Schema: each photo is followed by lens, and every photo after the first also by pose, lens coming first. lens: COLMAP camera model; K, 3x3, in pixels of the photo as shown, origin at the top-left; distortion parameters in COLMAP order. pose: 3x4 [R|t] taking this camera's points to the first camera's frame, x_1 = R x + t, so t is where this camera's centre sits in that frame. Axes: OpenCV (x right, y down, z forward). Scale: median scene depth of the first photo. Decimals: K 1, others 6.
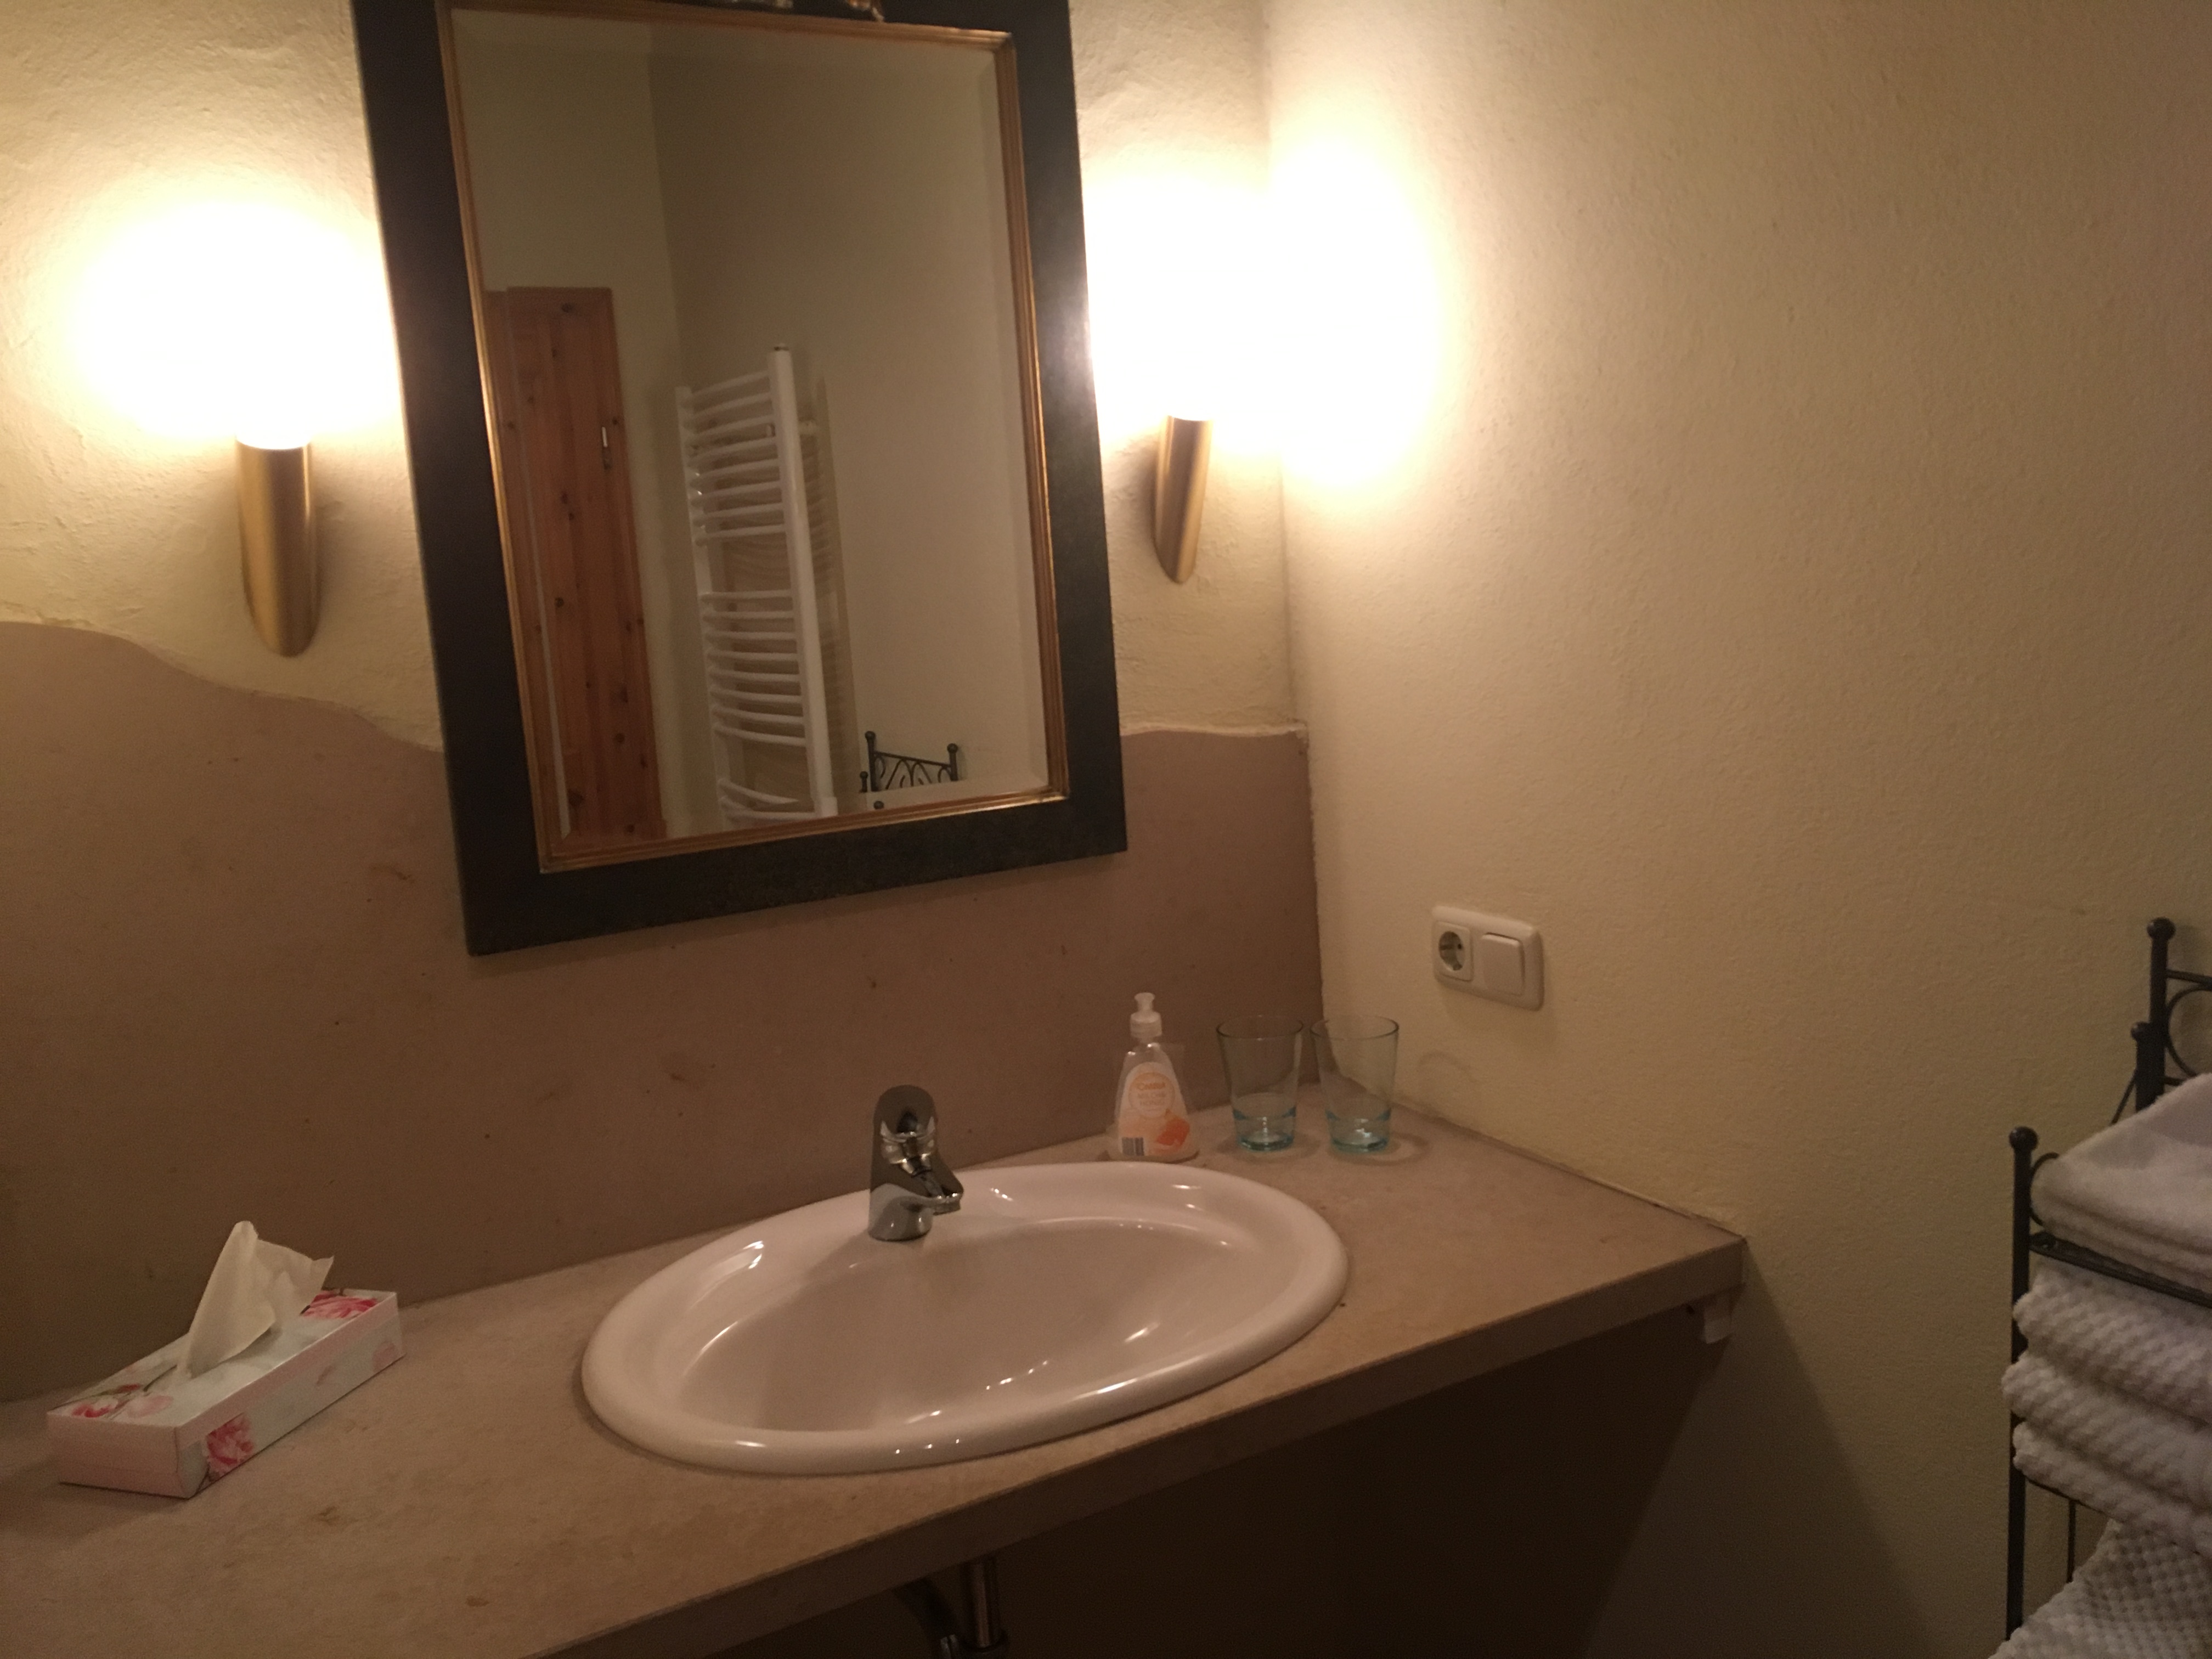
lens RADIAL K [[1820.8, 0, 1106.0], [0, 1820.8, 829.5], [0, 0, 1]] dist [0.125316, -0.192772]
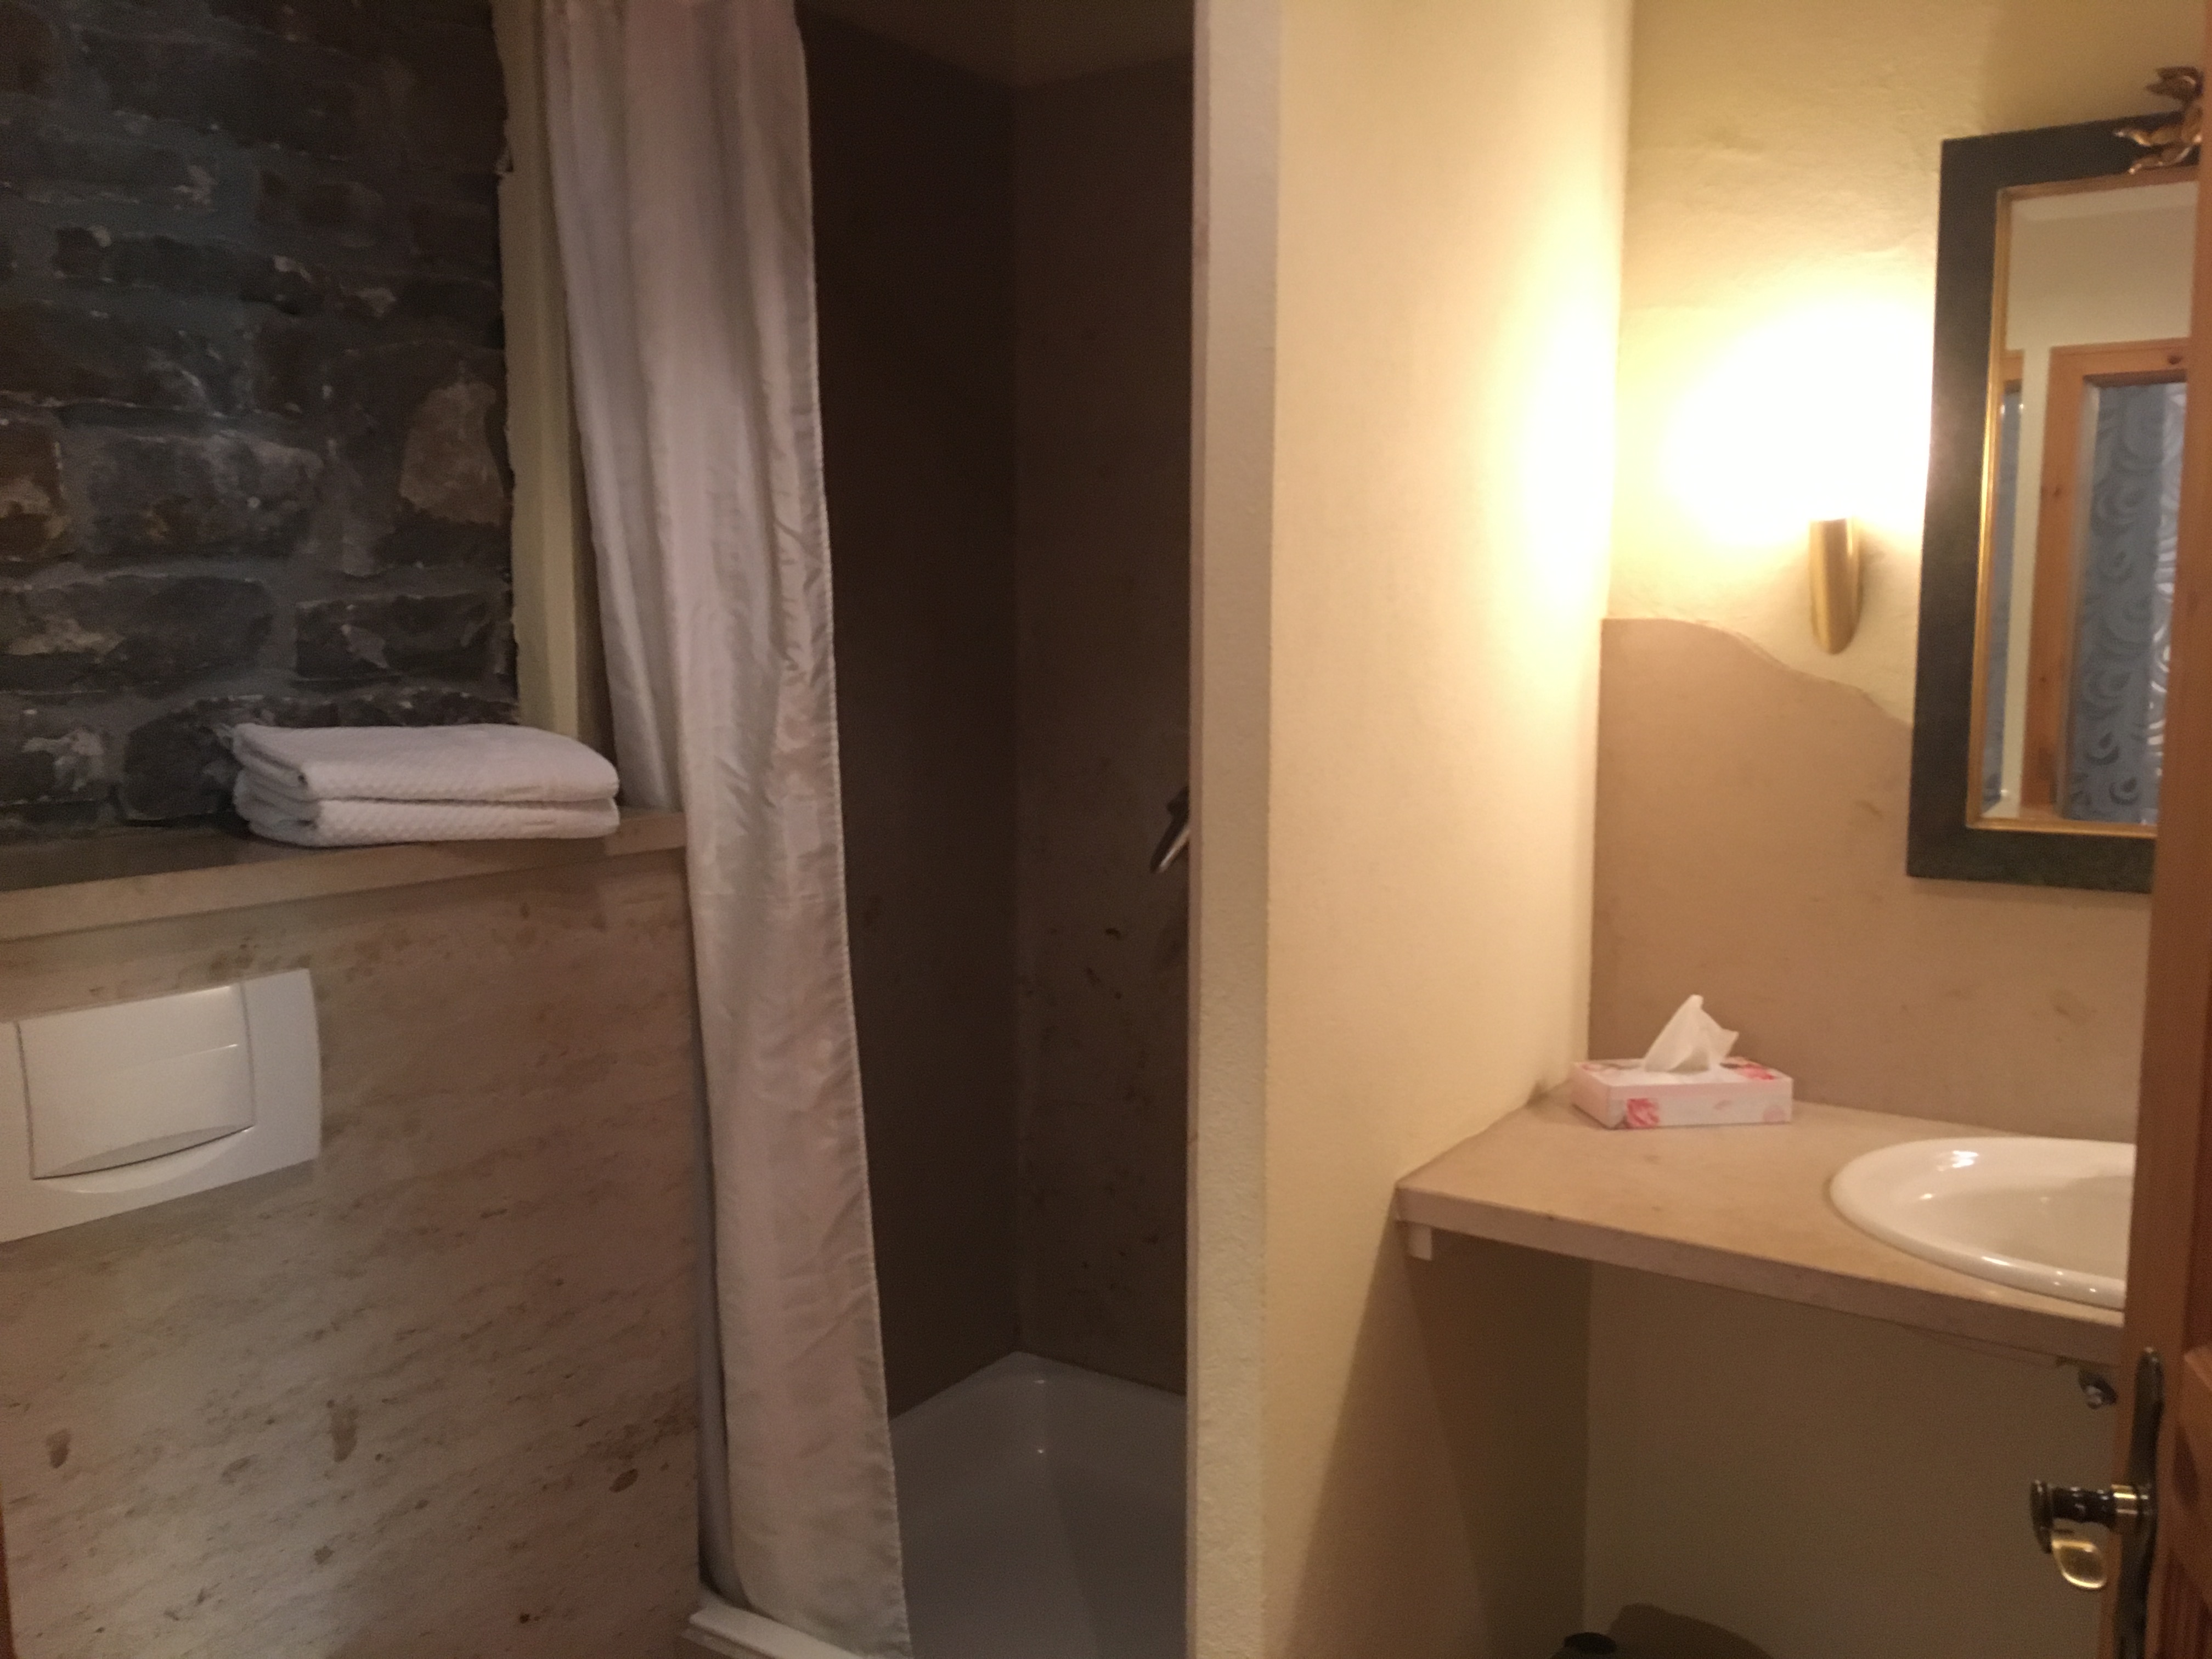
lens RADIAL K [[1820.8, 0, 1106.0], [0, 1820.8, 829.5], [0, 0, 1]] dist [0.125316, -0.192772]
pose [[0.421303, 0.163733, -0.892018, 0.728499], [-0.157421, 0.981840, 0.105871, -0.021064], [0.893153, 0.095819, 0.439427, -0.186578]]
